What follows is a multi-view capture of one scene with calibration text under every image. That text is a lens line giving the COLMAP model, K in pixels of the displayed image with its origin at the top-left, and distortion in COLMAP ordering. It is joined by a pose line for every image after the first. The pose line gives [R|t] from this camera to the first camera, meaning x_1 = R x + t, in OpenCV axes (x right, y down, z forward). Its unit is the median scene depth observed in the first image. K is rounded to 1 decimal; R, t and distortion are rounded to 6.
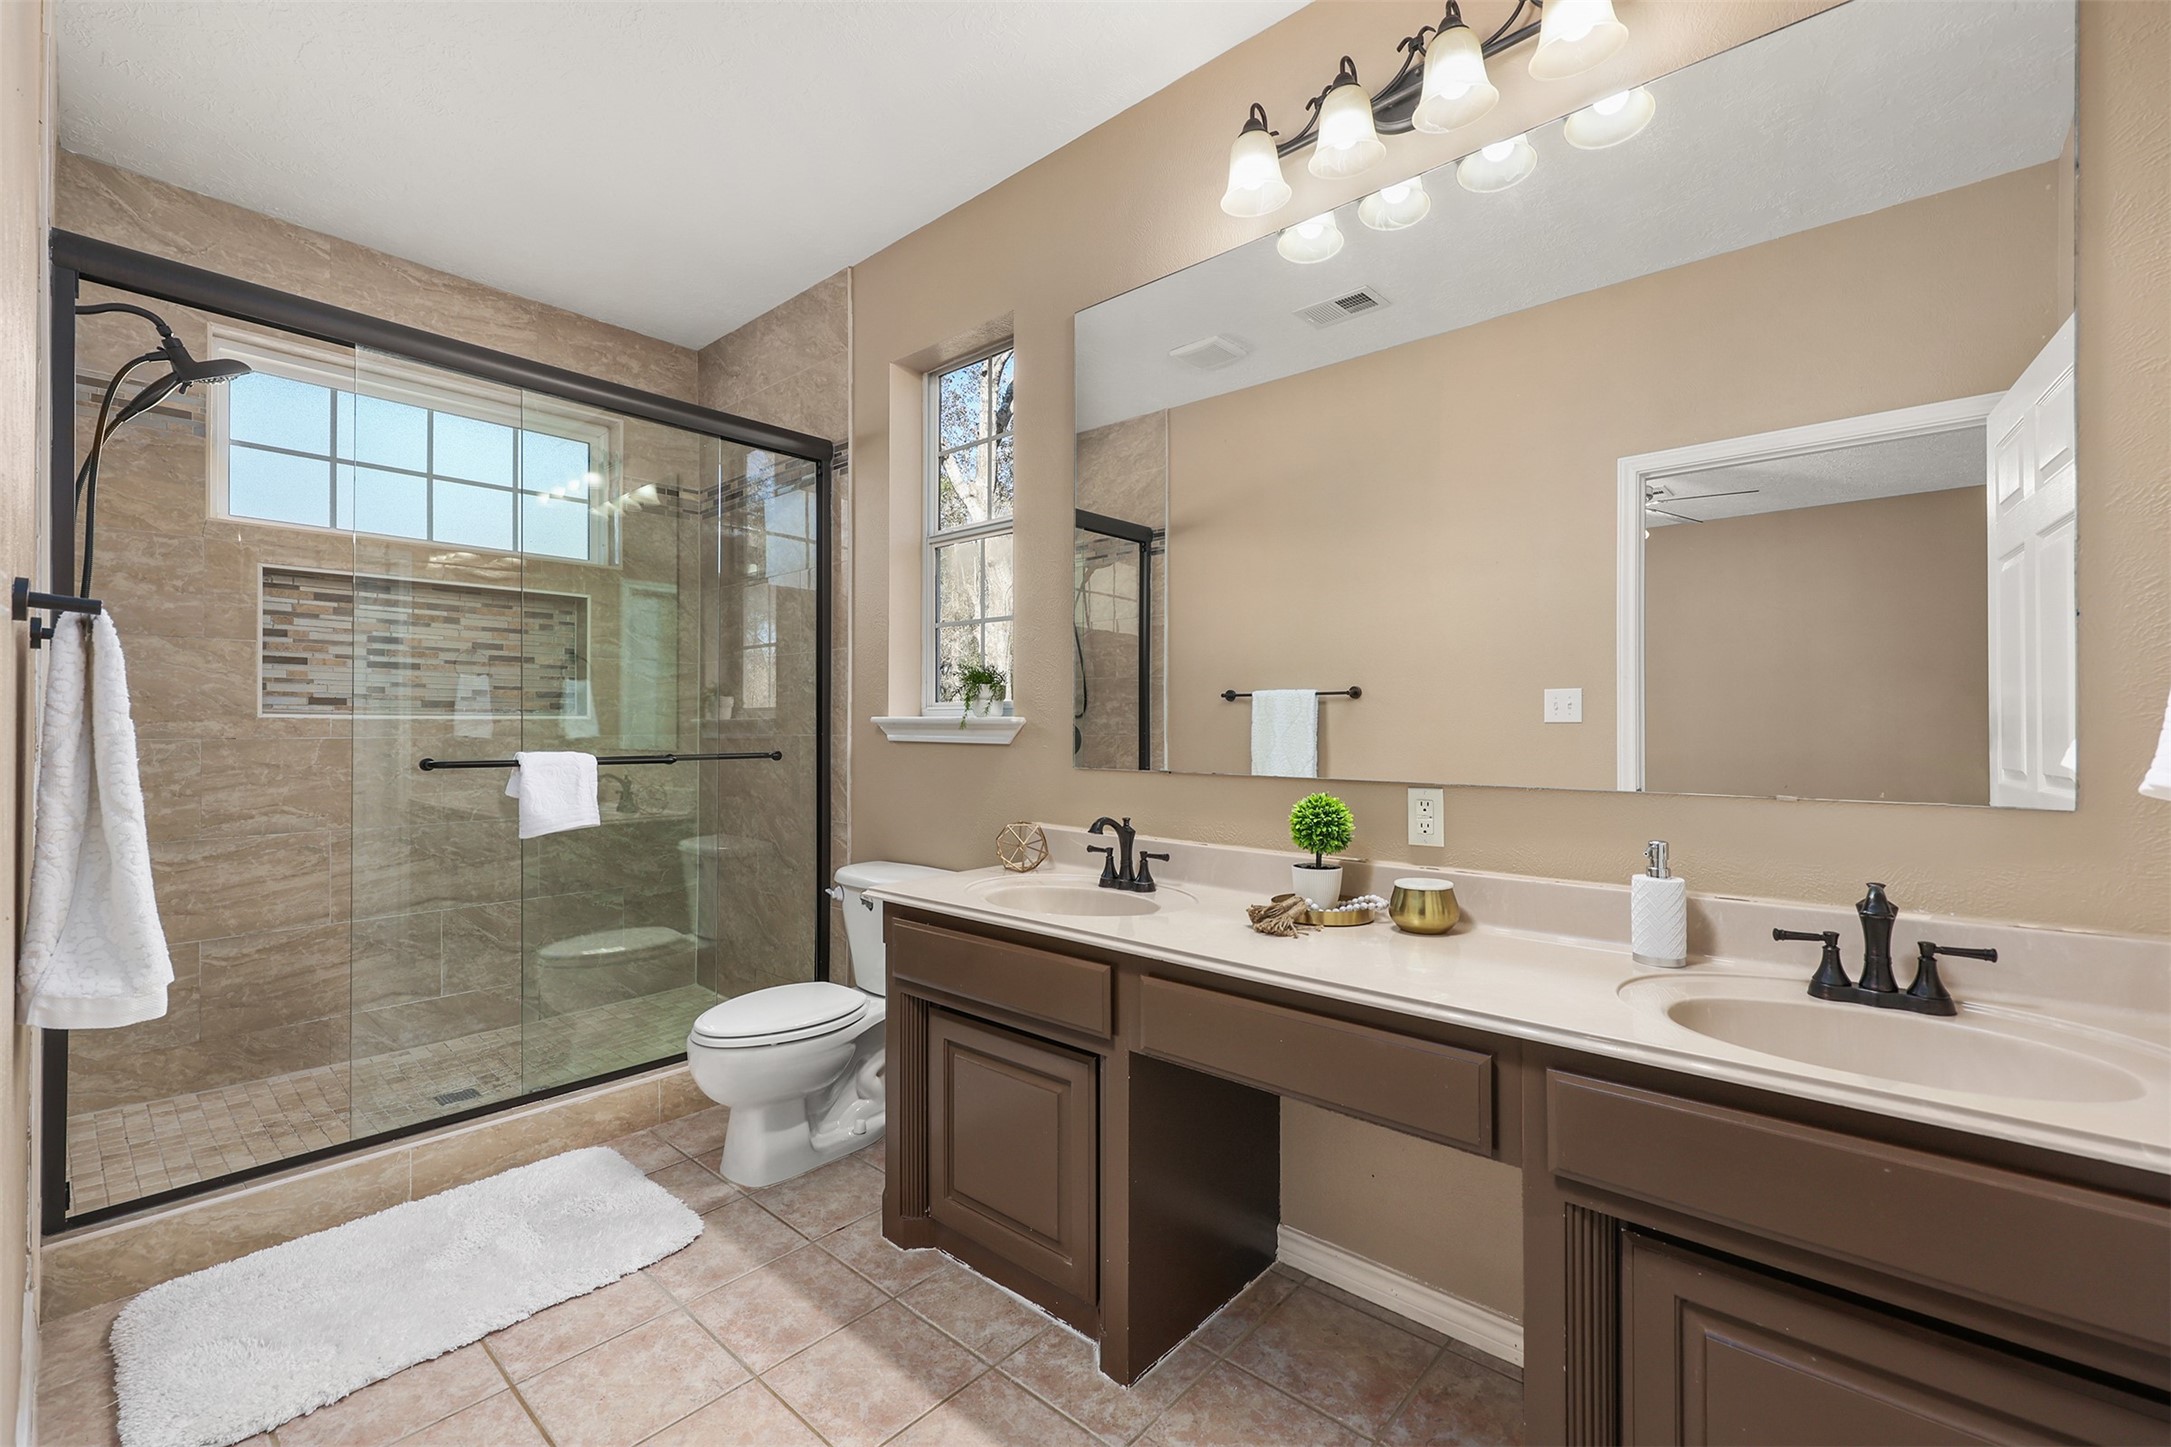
lens RADIAL K [[912.4, 0, 1085.5], [0, 912.4, 723.5], [0, 0, 1]] dist [0.000897, 0.000098]
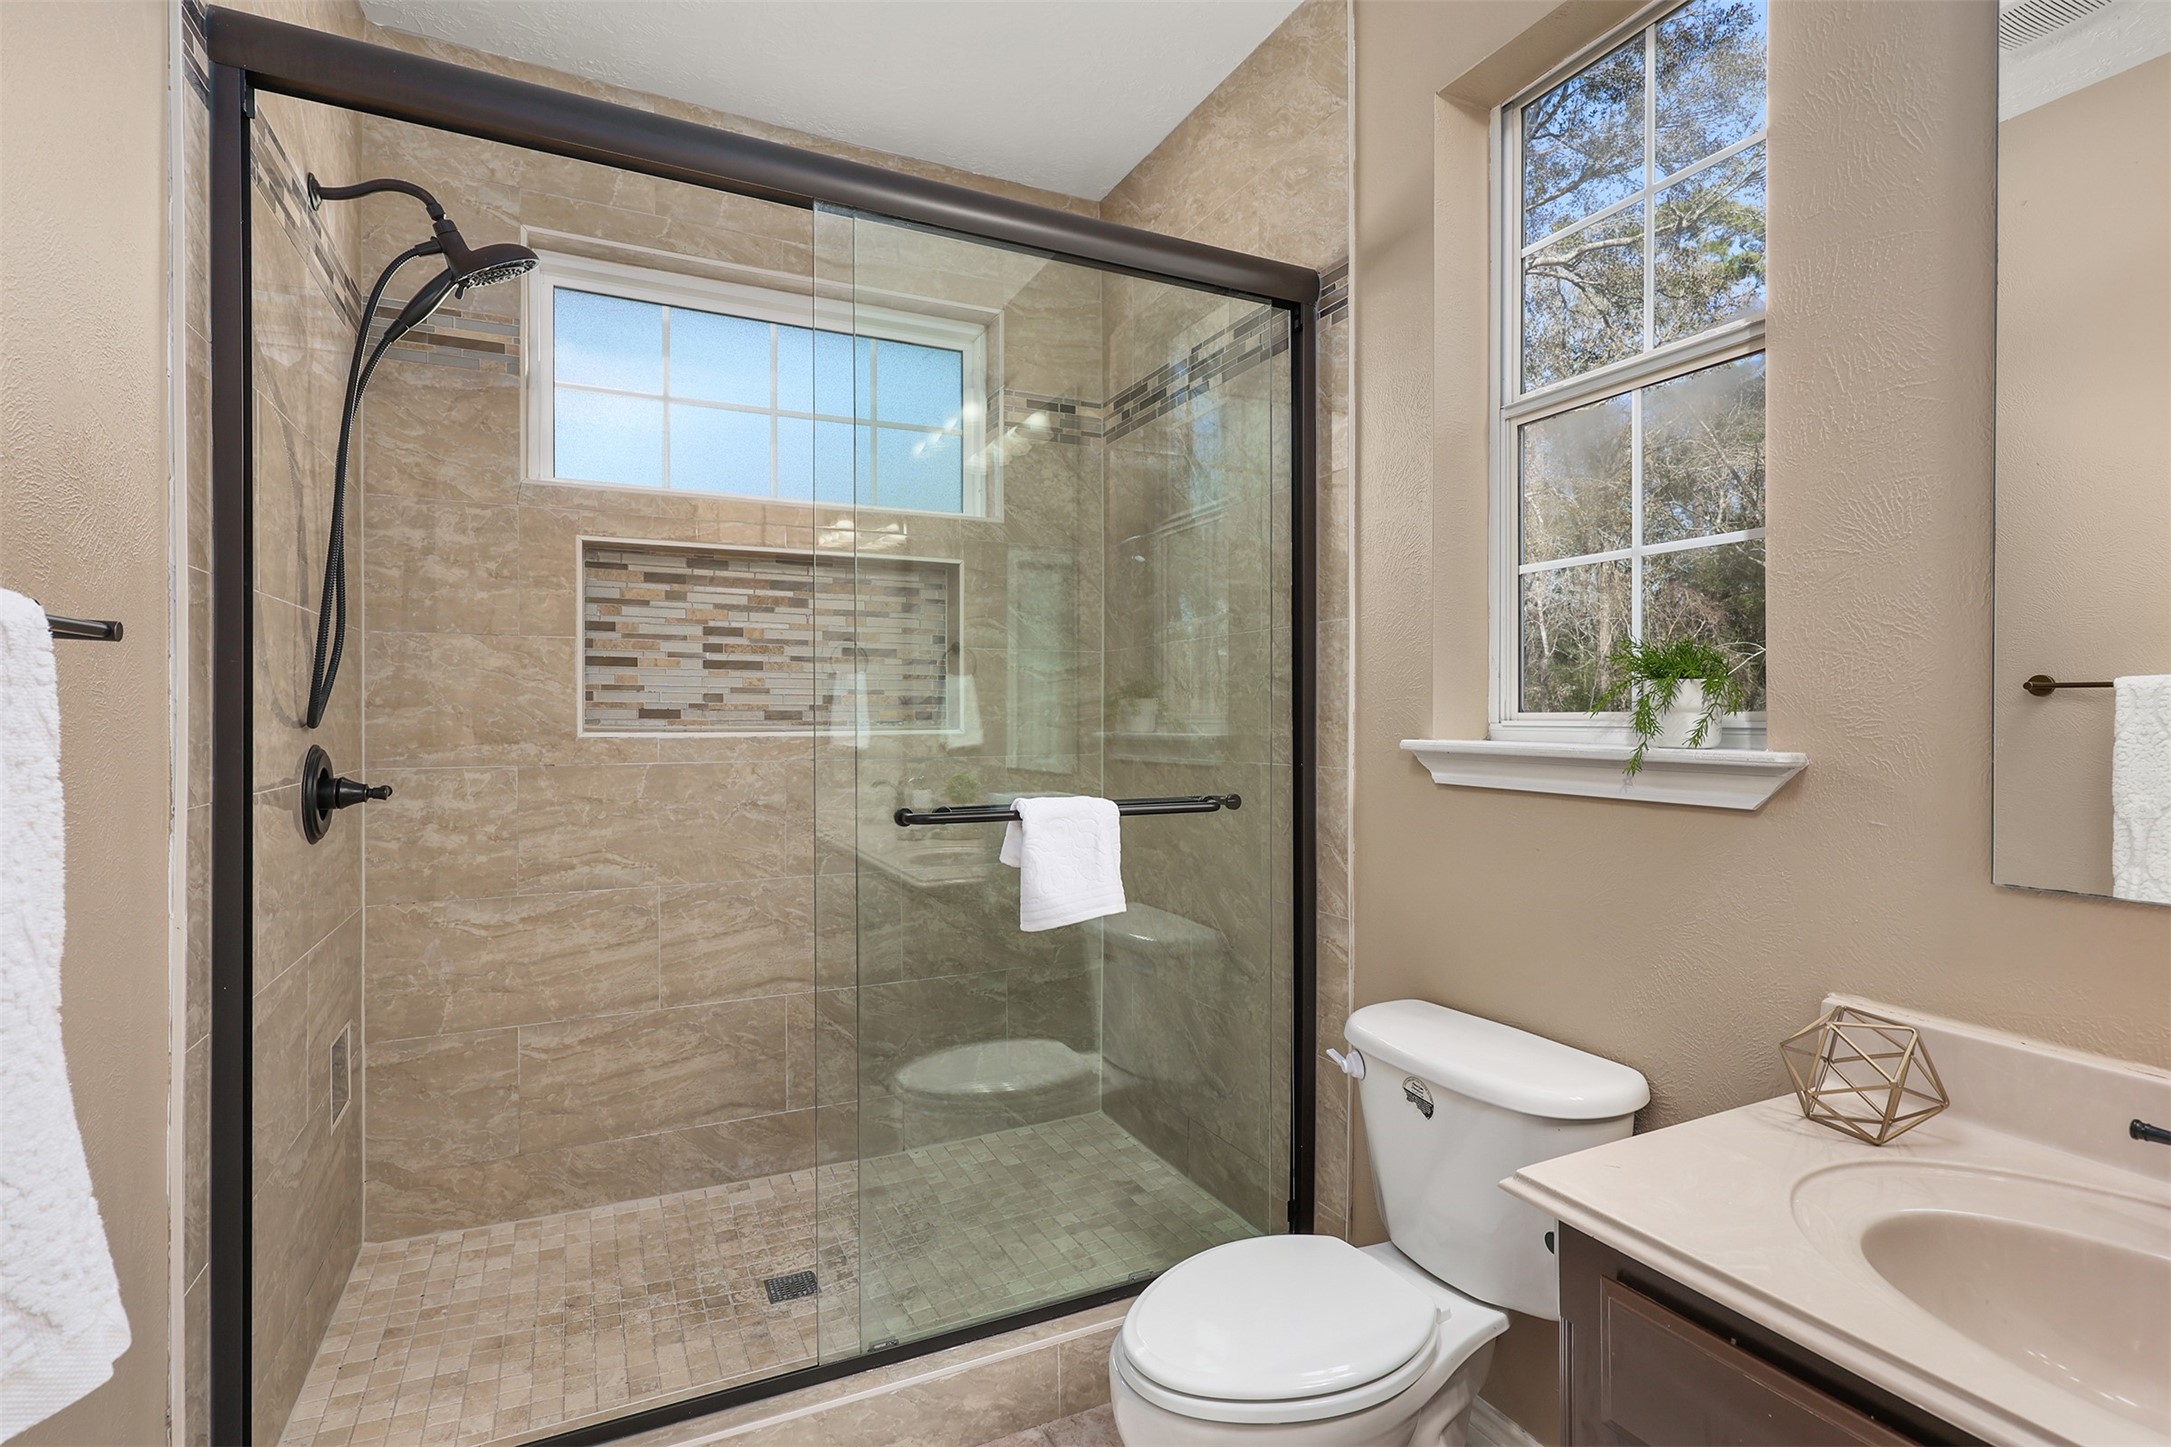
lens RADIAL K [[1048.0, 0, 1085.5], [0, 1048.0, 723.5], [0, 0, 1]] dist [-0.004162, -0.000635]
pose [[0.922166, -0.000260, -0.386794, -0.165821], [0.003270, 0.999969, 0.007124, -0.021969], [0.386780, -0.007834, 0.922139, 0.337268]]
